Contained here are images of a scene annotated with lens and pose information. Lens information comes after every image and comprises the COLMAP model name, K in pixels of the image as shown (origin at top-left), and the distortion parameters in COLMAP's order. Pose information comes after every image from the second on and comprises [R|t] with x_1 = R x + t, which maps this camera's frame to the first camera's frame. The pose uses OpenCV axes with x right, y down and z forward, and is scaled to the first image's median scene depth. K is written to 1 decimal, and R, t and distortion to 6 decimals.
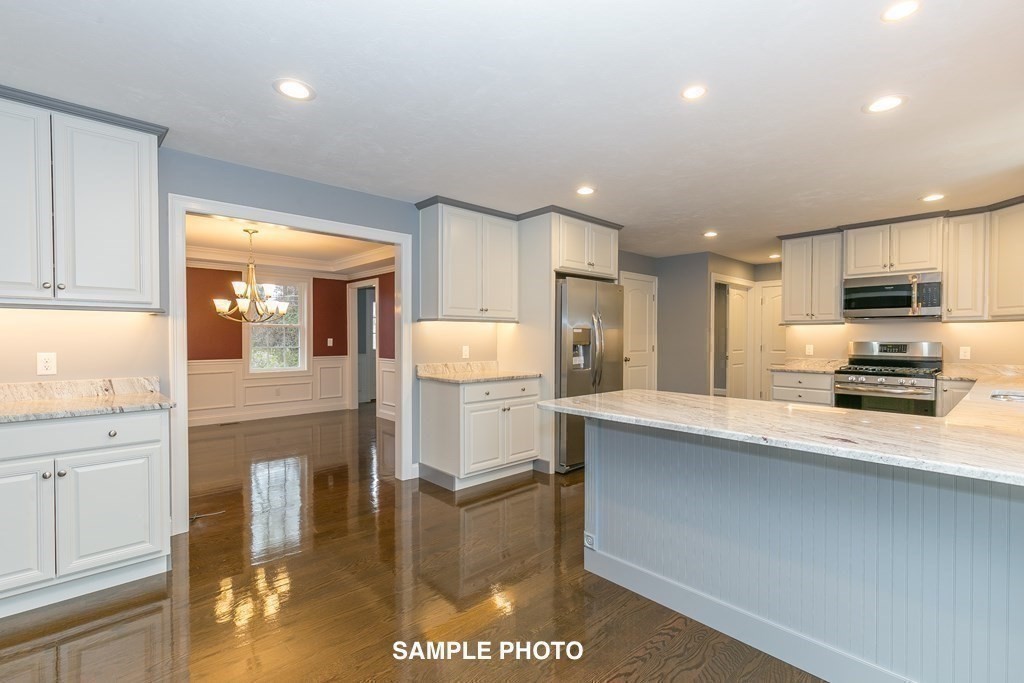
lens RADIAL K [[472.4, 0, 516.7], [0, 472.4, 342.6], [0, 0, 1]] dist [0.008465, -0.000441]
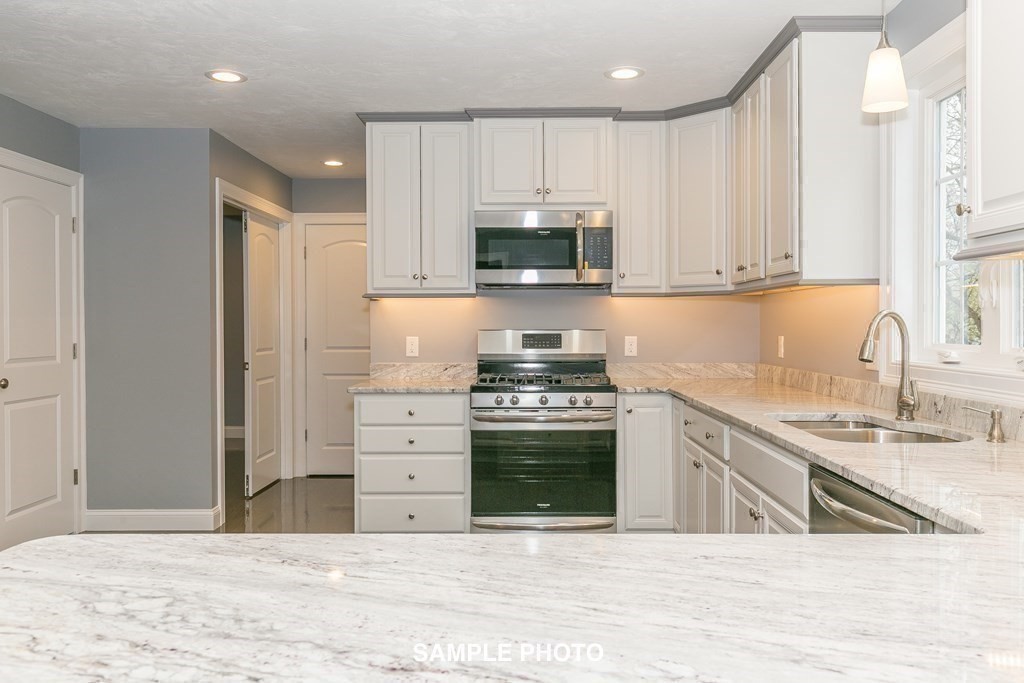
lens RADIAL K [[804.1, 0, 515.9], [0, 804.1, 331.9], [0, 0, 1]] dist [-0.003480, 0.000787]
pose [[0.689476, -0.009946, 0.724240, 0.075779], [0.012158, 0.999924, 0.002158, -0.000940], [-0.724207, 0.007317, 0.689544, 0.364565]]
